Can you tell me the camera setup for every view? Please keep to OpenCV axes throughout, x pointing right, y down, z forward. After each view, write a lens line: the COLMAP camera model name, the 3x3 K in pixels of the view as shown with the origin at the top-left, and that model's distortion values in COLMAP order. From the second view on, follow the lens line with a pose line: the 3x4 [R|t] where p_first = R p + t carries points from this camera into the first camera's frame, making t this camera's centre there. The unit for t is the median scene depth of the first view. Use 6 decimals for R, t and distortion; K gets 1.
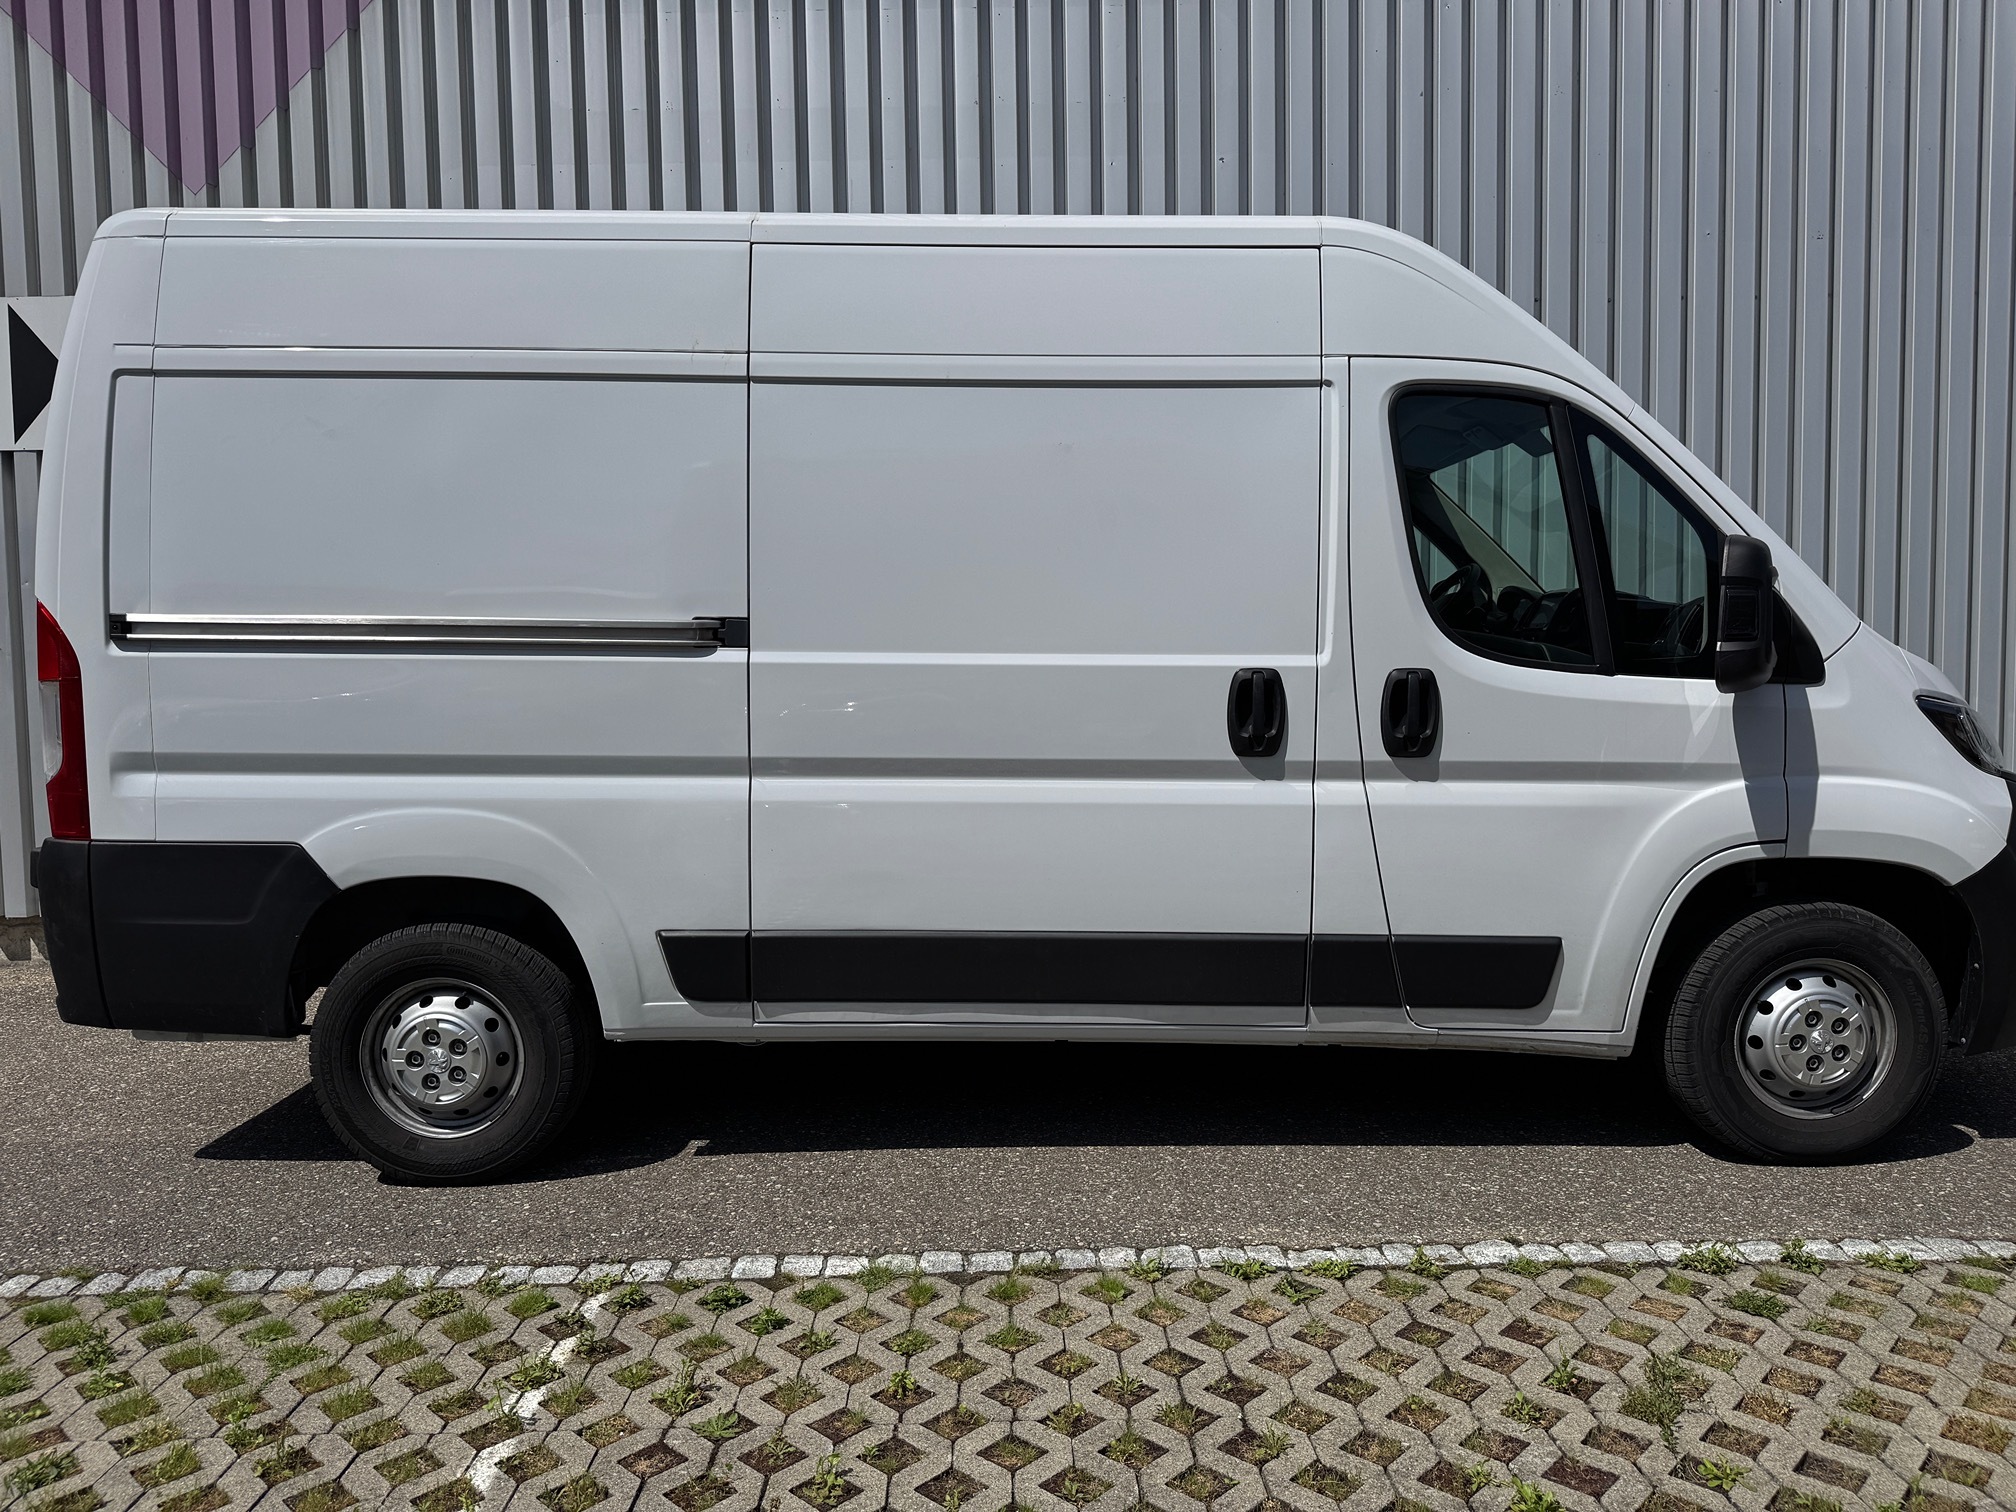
lens RADIAL K [[1431.7, 0, 1000.6], [0, 1431.7, 748.2], [0, 0, 1]] dist [0.033791, -0.045031]
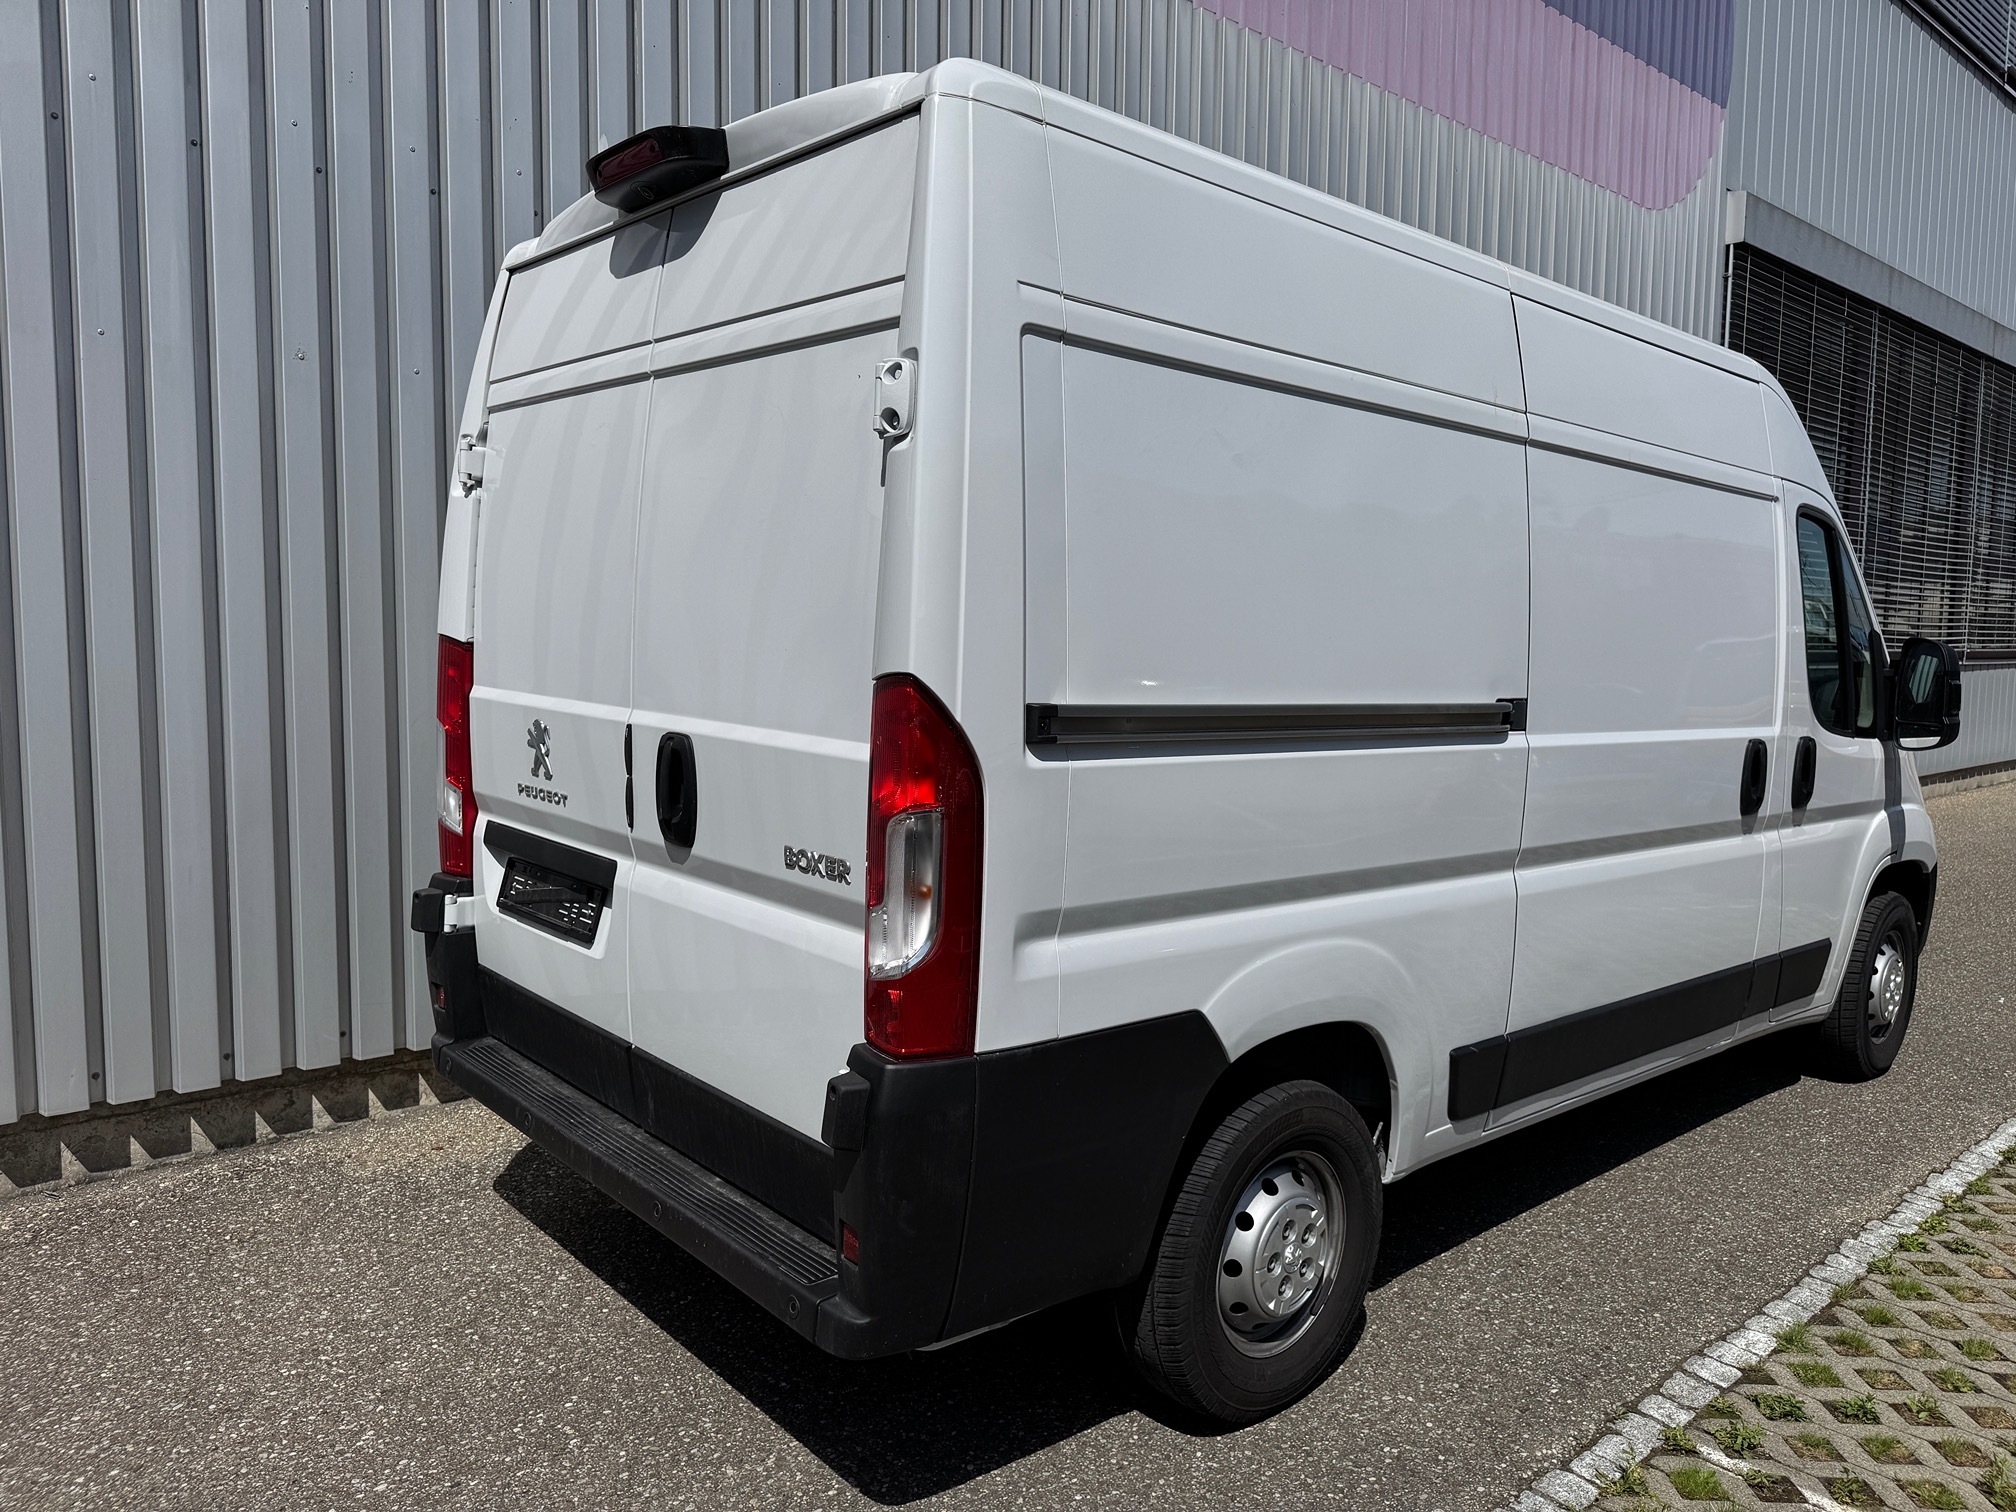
lens RADIAL K [[1431.7, 0, 1004.7], [0, 1431.7, 746.3], [0, 0, 1]] dist [0.033791, -0.045031]
pose [[0.751642, -0.029631, 0.658905, -1.048991], [0.013930, 0.999481, 0.029057, -0.092078], [-0.659424, -0.012662, 0.751665, 0.520817]]
